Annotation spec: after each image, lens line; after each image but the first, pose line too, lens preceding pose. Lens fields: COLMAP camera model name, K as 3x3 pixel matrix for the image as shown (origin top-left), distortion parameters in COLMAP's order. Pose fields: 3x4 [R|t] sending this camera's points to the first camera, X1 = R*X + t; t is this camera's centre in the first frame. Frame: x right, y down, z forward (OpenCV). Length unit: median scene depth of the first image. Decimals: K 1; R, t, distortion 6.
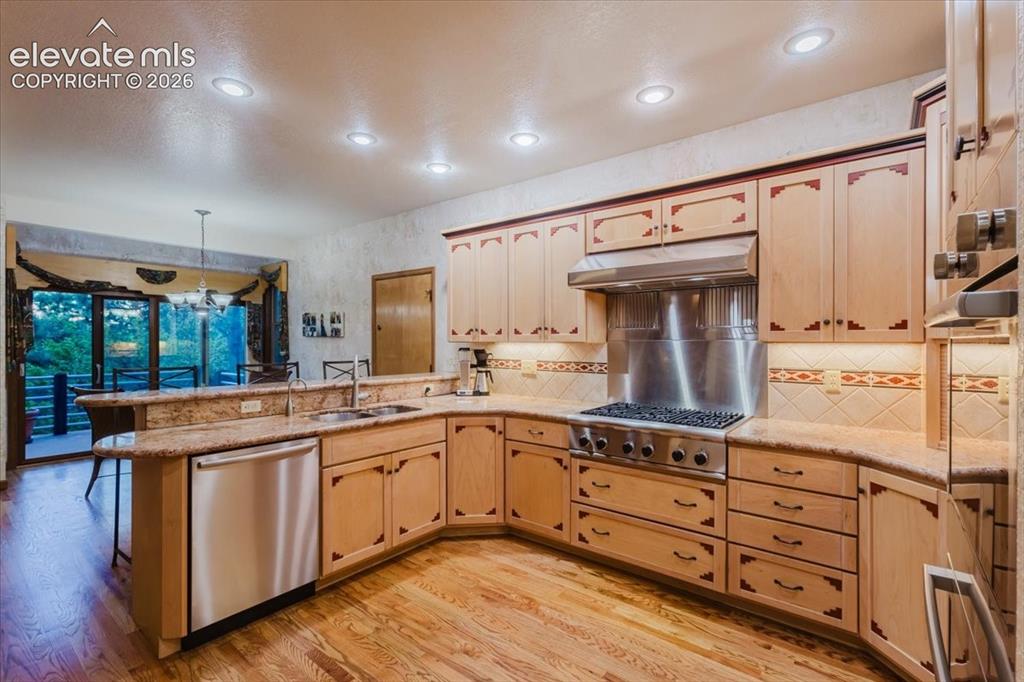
lens RADIAL K [[472.0, 0, 503.5], [0, 472.0, 339.8], [0, 0, 1]] dist [0.000256, 0.003215]
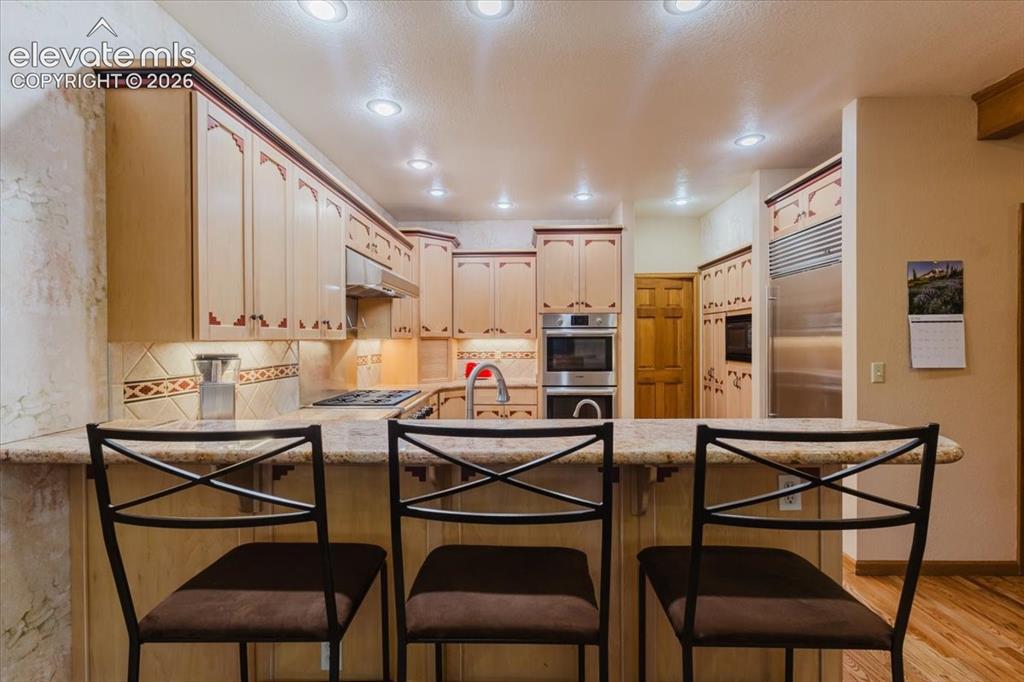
lens RADIAL K [[472.0, 0, 509.1], [0, 472.0, 342.5], [0, 0, 1]] dist [0.000256, 0.003215]
pose [[-0.607247, -0.003092, 0.794507, -0.816649], [0.005872, 0.999948, 0.008379, 0.005809], [-0.794491, 0.009753, -0.607197, 1.393601]]
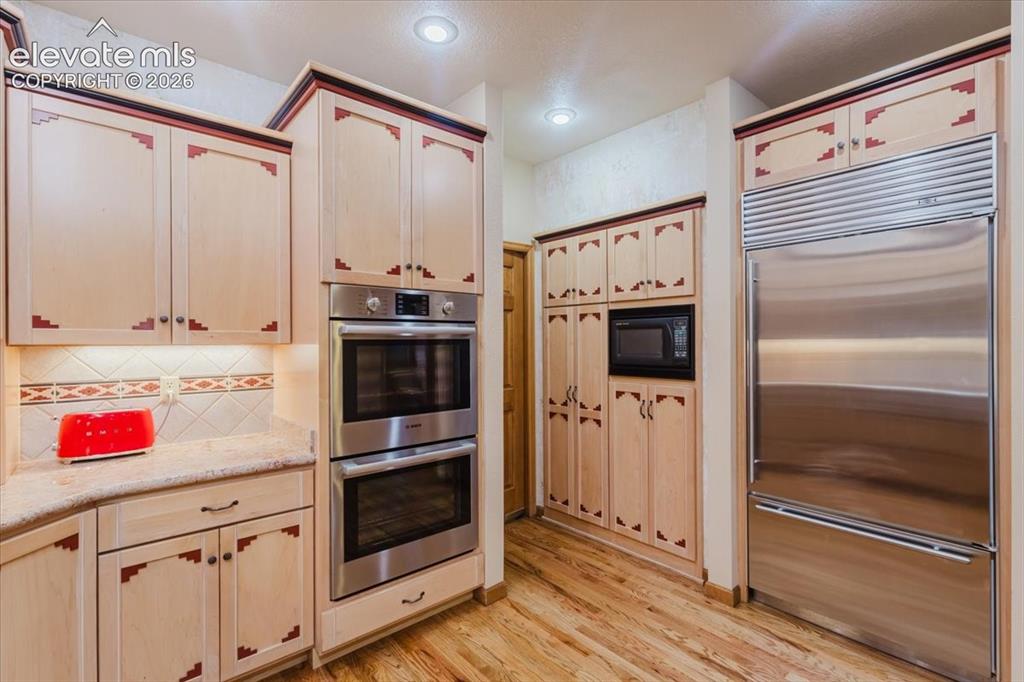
lens RADIAL K [[472.0, 0, 513.1], [0, 472.0, 343.0], [0, 0, 1]] dist [0.000256, 0.003215]
pose [[-0.984720, 0.005537, 0.174059, -0.006502], [0.006769, 0.999956, 0.006482, 0.002474], [-0.174015, 0.007561, -0.984714, 0.952604]]
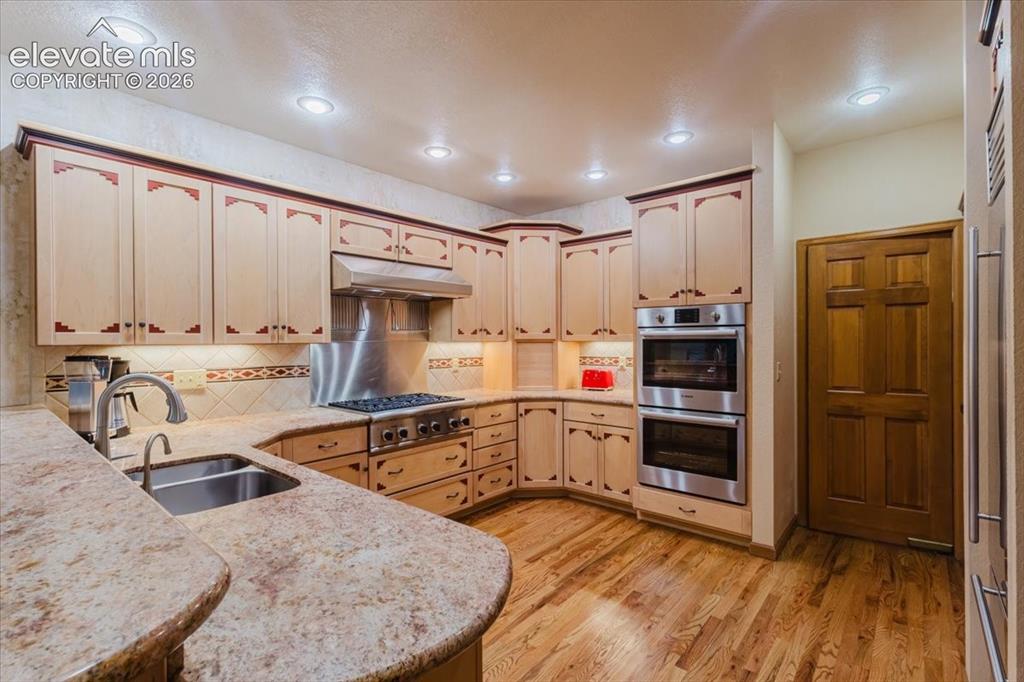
lens RADIAL K [[472.0, 0, 510.4], [0, 472.0, 341.3], [0, 0, 1]] dist [0.000256, 0.003215]
pose [[0.030099, -0.000783, 0.999547, -0.822046], [0.005669, 0.999984, 0.000612, 0.003494], [-0.999531, 0.005648, 0.030103, 0.645703]]
